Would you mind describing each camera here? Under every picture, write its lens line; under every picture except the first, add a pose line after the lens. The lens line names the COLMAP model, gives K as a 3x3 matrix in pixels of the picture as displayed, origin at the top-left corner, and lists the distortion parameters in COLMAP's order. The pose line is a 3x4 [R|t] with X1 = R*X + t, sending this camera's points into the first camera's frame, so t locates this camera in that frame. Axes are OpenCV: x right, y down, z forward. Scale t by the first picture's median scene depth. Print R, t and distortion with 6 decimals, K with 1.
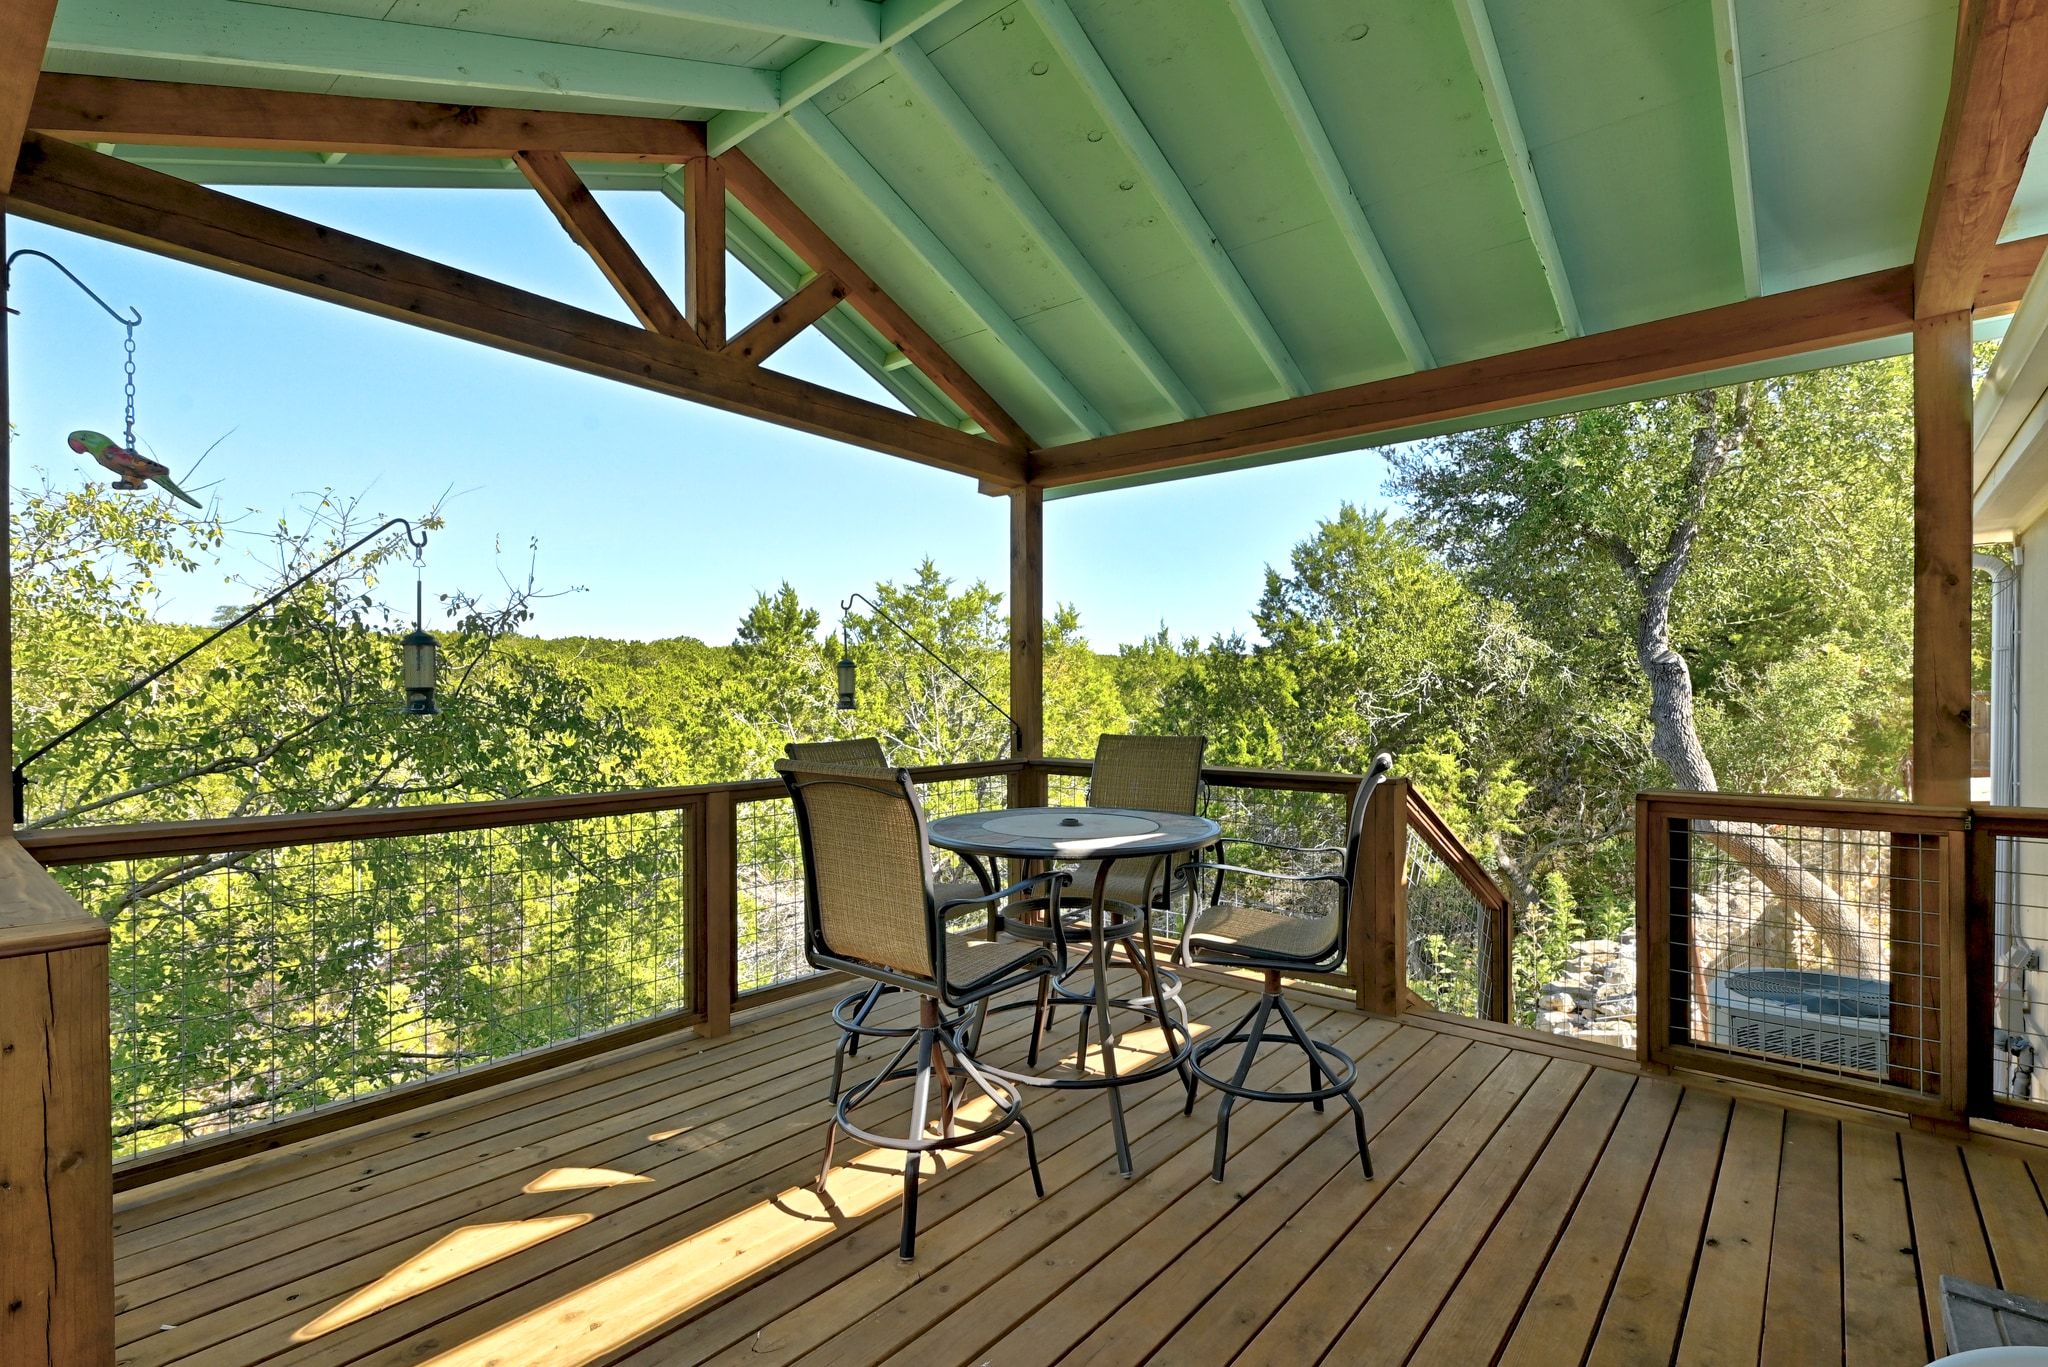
lens RADIAL K [[974.7, 0, 1024.5], [0, 974.7, 691.4], [0, 0, 1]] dist [-0.001344, -0.000036]
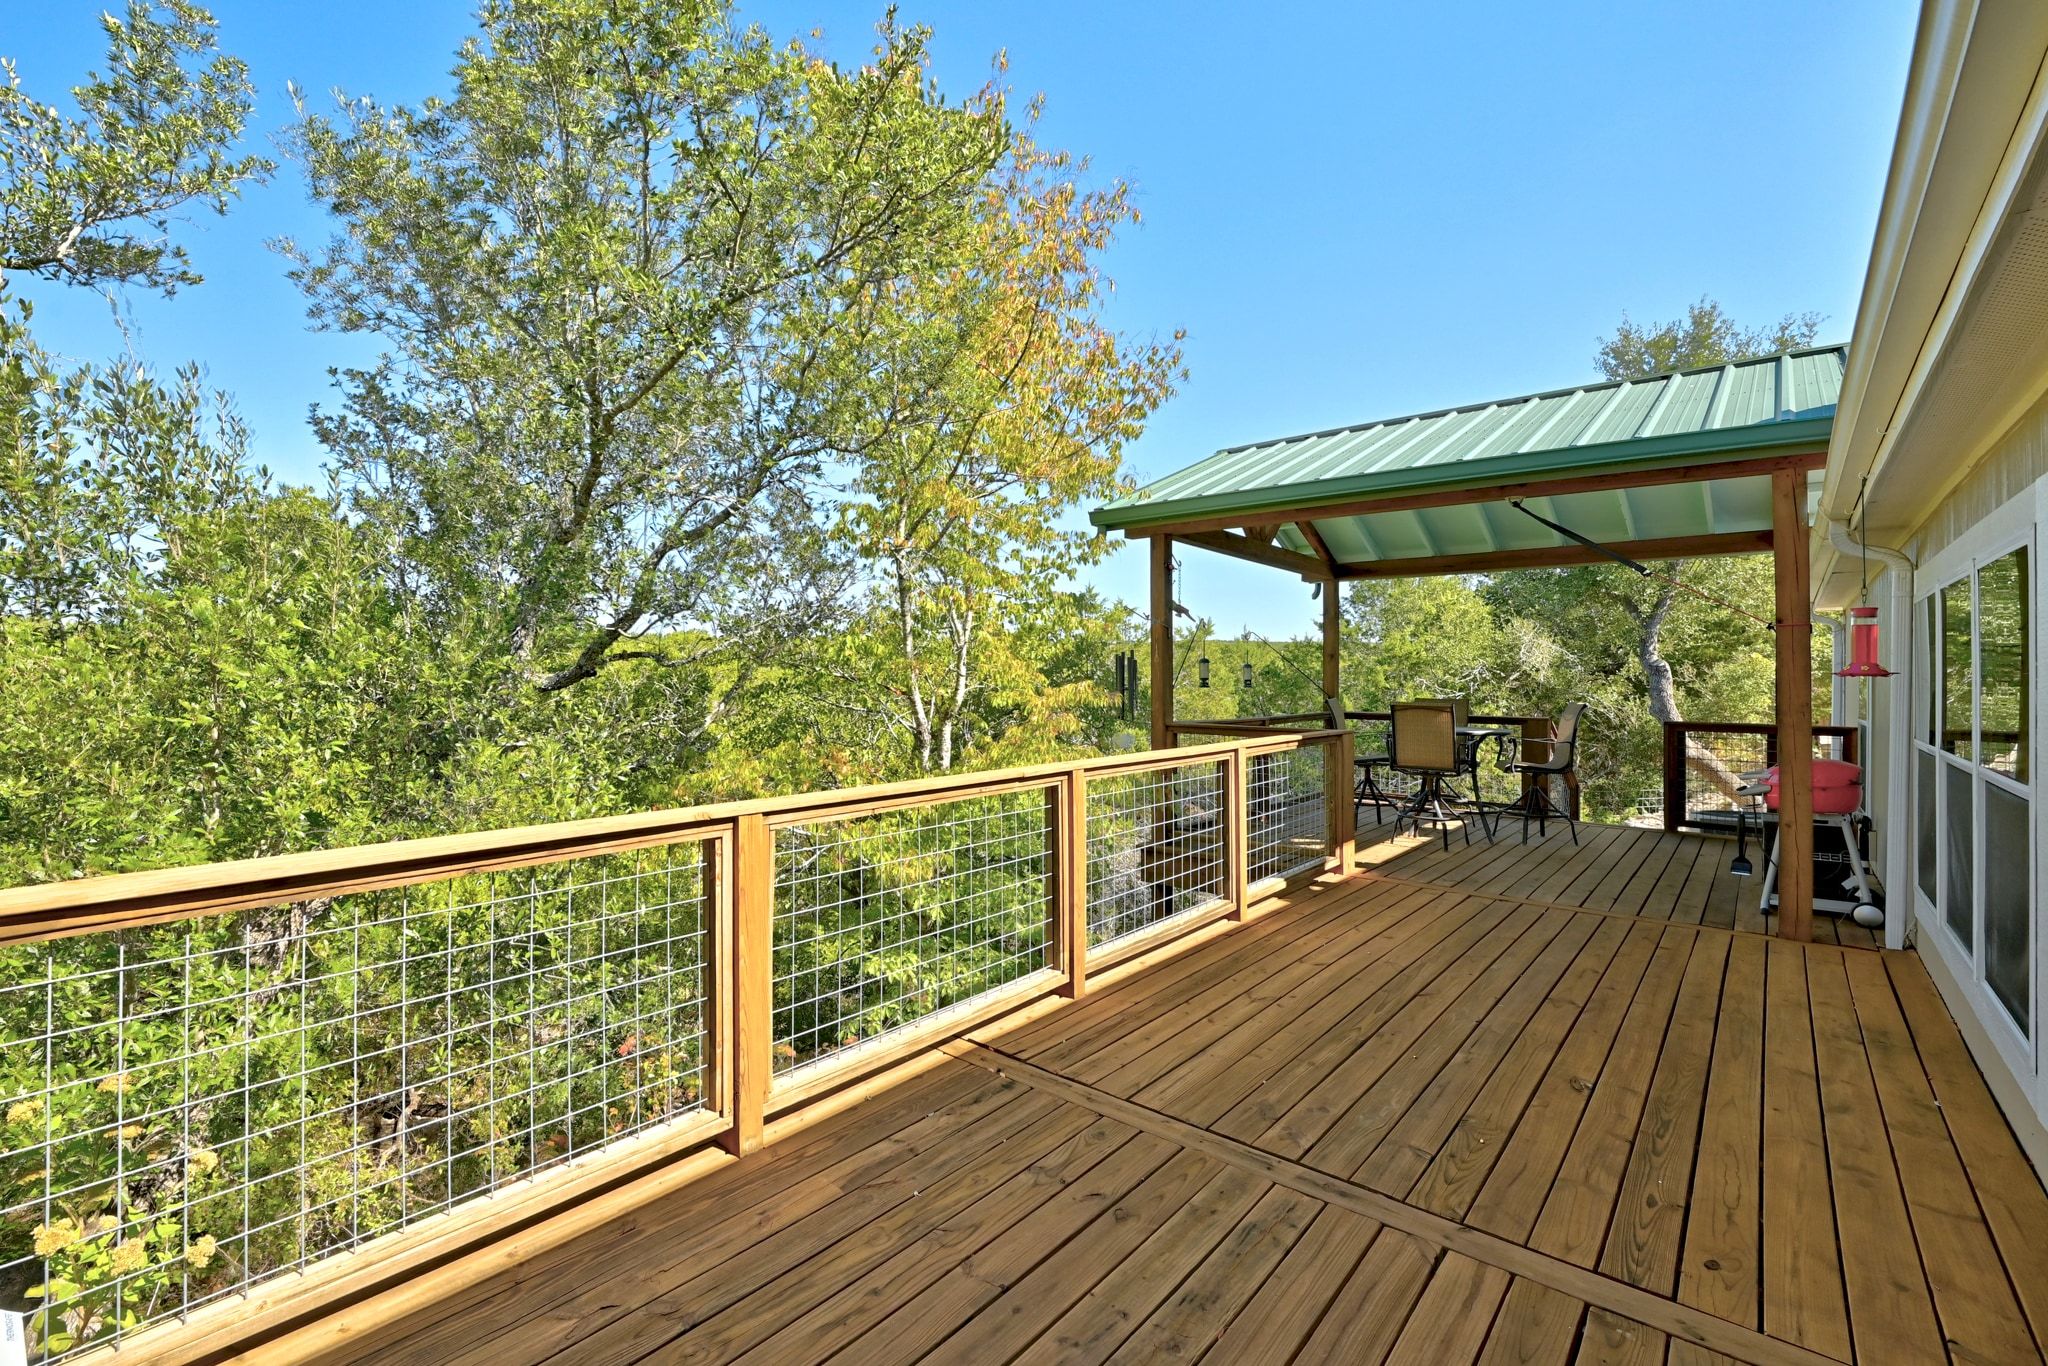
lens RADIAL K [[802.8, 0, 1026.0], [0, 802.8, 684.5], [0, 0, 1]] dist [0.000874, 0.000088]
pose [[0.998995, 0.000370, -0.044810, -0.294016], [0.000183, 0.999924, 0.012337, -0.010256], [0.044811, -0.012333, 0.998919, -0.351831]]
